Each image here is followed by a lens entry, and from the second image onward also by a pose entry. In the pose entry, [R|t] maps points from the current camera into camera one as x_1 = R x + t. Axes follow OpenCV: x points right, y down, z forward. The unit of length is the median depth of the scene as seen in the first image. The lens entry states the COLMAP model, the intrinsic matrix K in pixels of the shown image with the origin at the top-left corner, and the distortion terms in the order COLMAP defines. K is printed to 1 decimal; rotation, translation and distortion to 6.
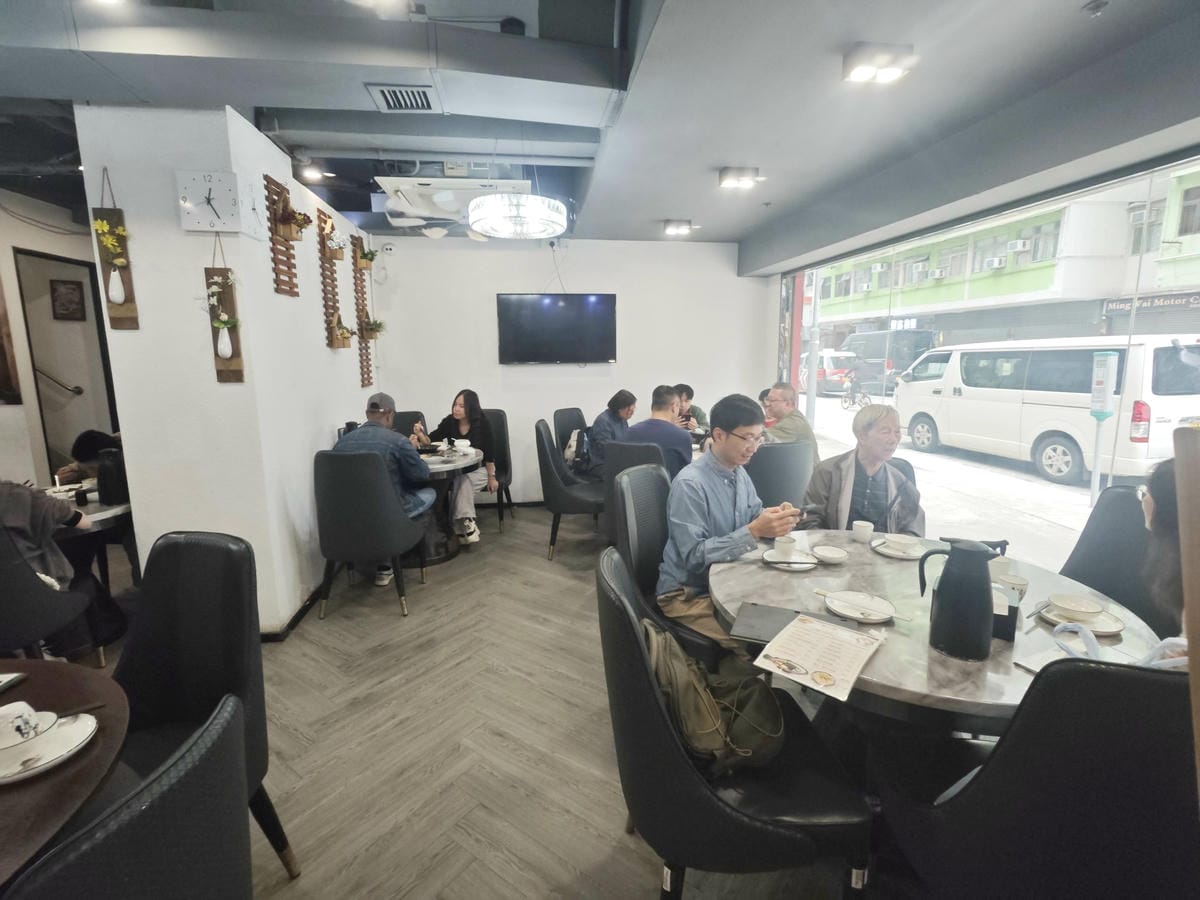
lens RADIAL K [[559.1, 0, 596.6], [0, 559.1, 446.3], [0, 0, 1]] dist [0.001536, -0.004010]
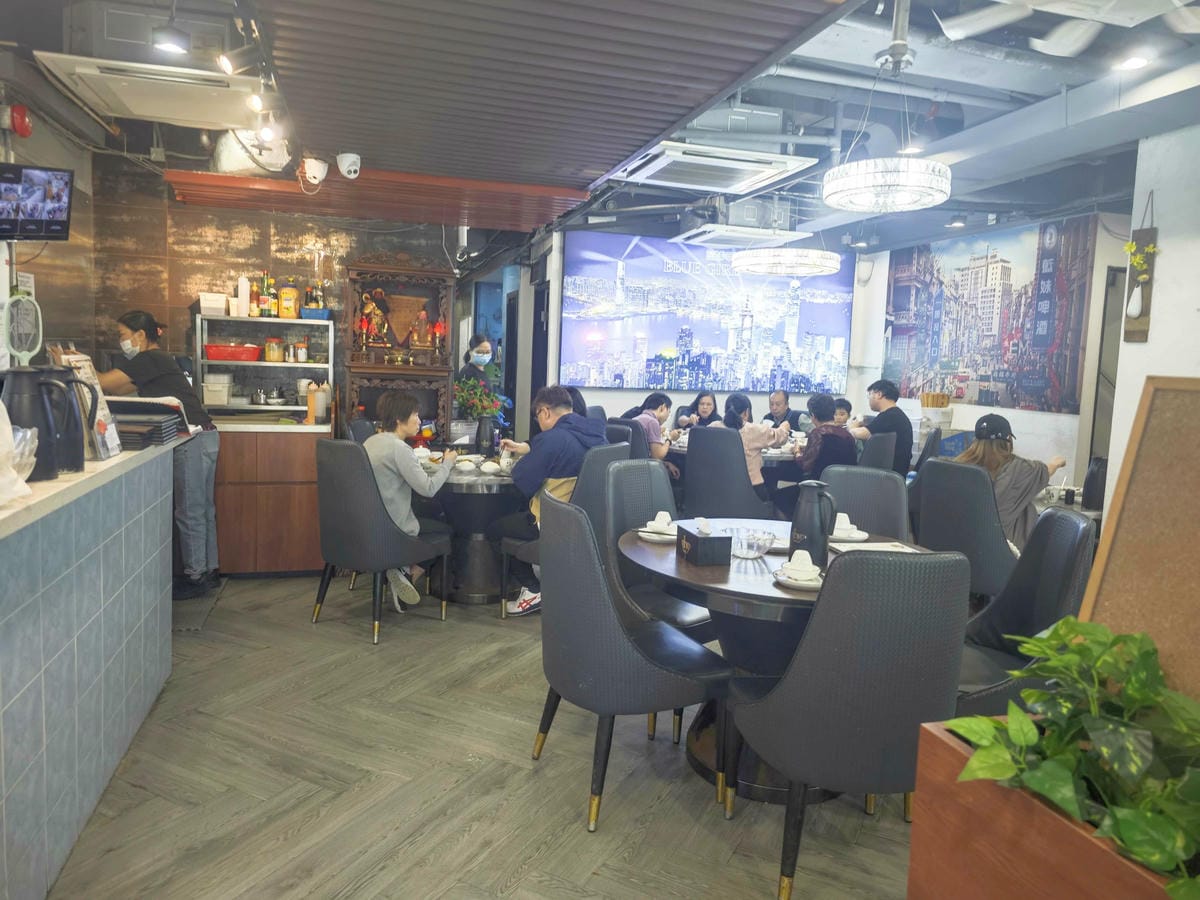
lens RADIAL K [[813.9, 0, 593.5], [0, 813.9, 433.0], [0, 0, 1]] dist [-0.002185, 0.003177]
pose [[0.146528, 0.102143, -0.983919, 0.386773], [-0.204022, 0.976390, 0.070977, 0.038266], [0.967938, 0.190341, 0.163908, -0.134578]]
